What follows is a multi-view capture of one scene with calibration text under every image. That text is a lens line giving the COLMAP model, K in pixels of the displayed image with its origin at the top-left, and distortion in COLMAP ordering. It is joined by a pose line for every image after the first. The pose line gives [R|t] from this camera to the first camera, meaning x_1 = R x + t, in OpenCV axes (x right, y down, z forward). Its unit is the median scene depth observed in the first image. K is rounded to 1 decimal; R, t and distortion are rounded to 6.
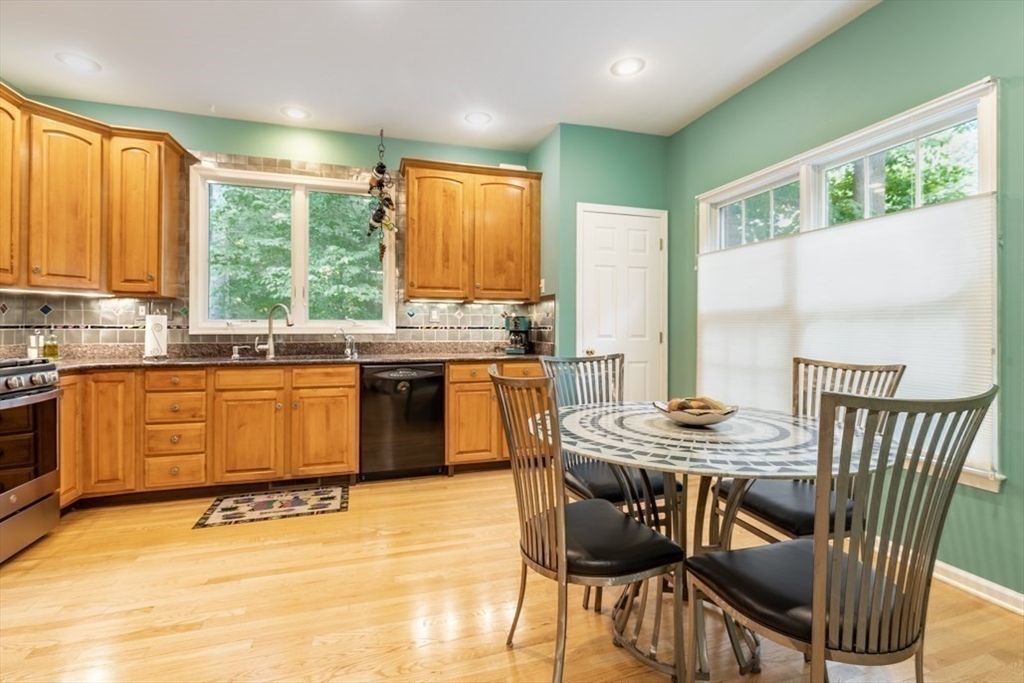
lens RADIAL K [[488.9, 0, 514.0], [0, 488.9, 335.4], [0, 0, 1]] dist [0.000742, 0.000592]
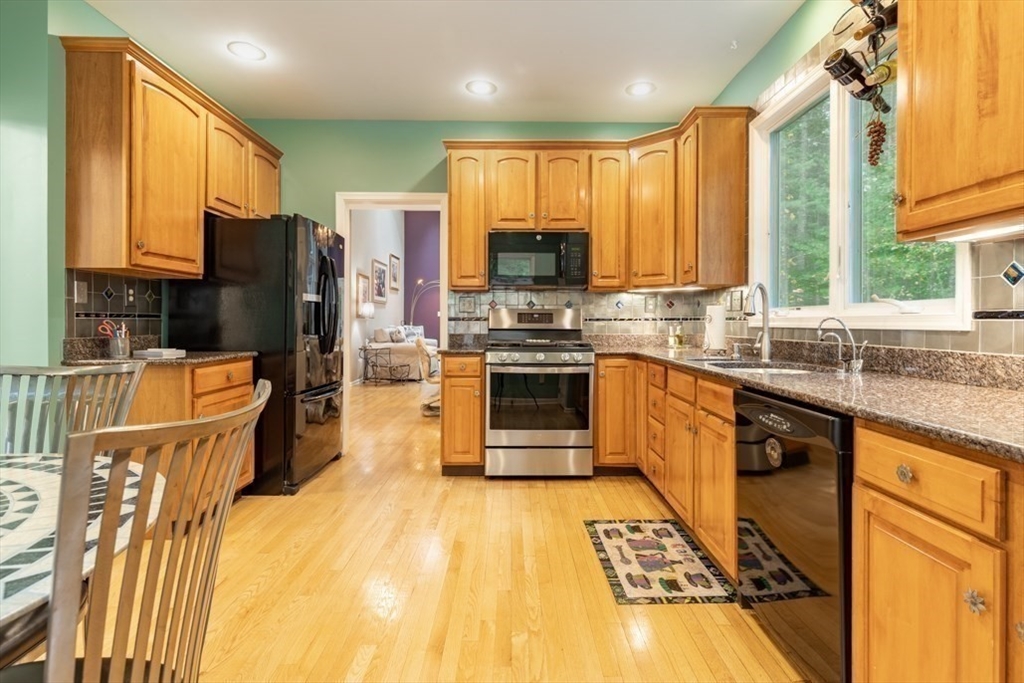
lens RADIAL K [[493.4, 0, 506.9], [0, 493.4, 322.2], [0, 0, 1]] dist [0.000317, 0.000003]
pose [[-0.307273, 0.002486, -0.951618, 0.308423], [-0.008666, 0.999948, 0.005411, -0.012128], [0.951582, 0.009910, -0.307235, 1.025991]]
